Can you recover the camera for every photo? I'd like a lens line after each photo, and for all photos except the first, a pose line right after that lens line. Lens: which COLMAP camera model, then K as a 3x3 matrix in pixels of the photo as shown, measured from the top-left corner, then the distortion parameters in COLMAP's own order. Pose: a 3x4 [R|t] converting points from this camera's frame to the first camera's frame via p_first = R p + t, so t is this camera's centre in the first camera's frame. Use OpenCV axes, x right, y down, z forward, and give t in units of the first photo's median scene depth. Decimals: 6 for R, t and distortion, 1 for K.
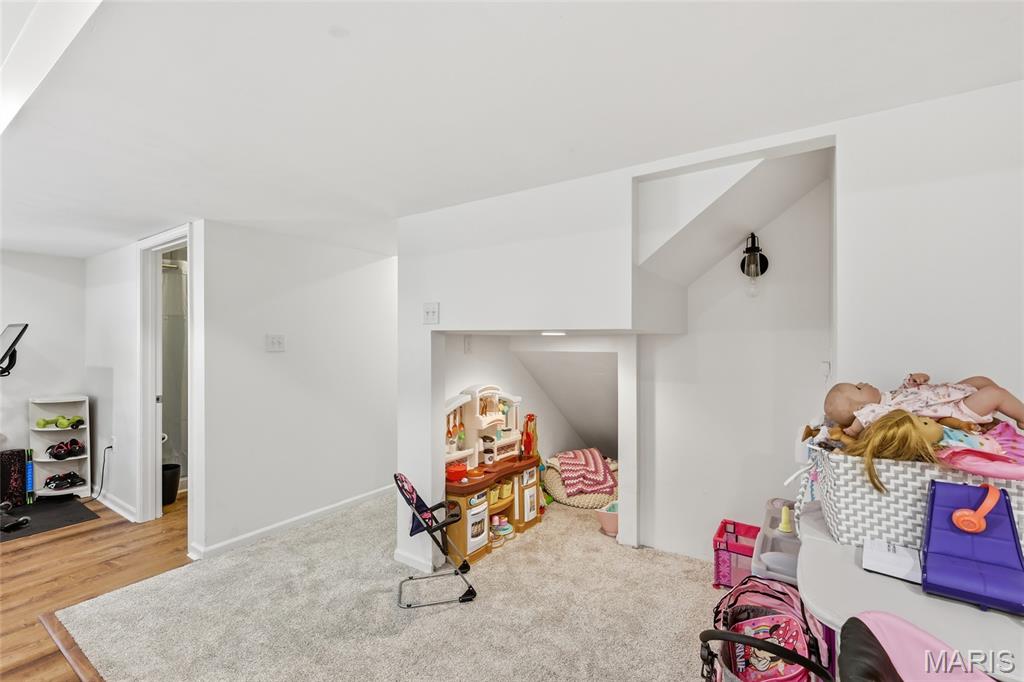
lens RADIAL K [[451.1, 0, 520.2], [0, 451.1, 333.0], [0, 0, 1]] dist [0.005284, -0.000377]
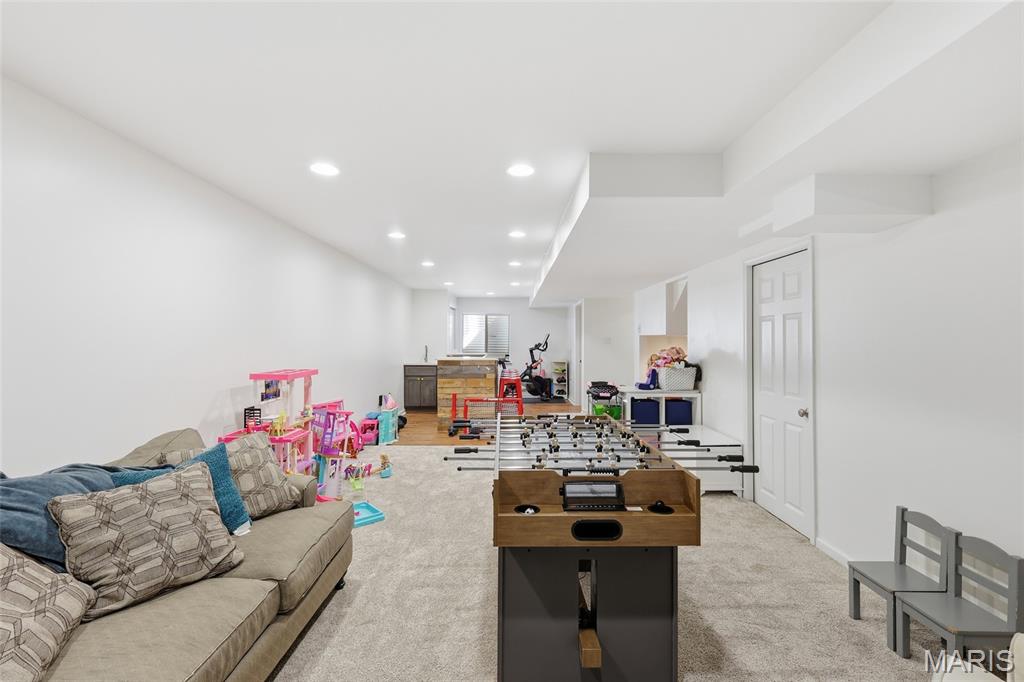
lens RADIAL K [[451.1, 0, 512.9], [0, 451.1, 339.2], [0, 0, 1]] dist [0.005284, -0.000377]
pose [[0.564309, 0.006287, -0.825540, 1.043287], [-0.005591, 0.999977, 0.003793, 0.007299], [0.825545, 0.002475, 0.564332, -0.742773]]
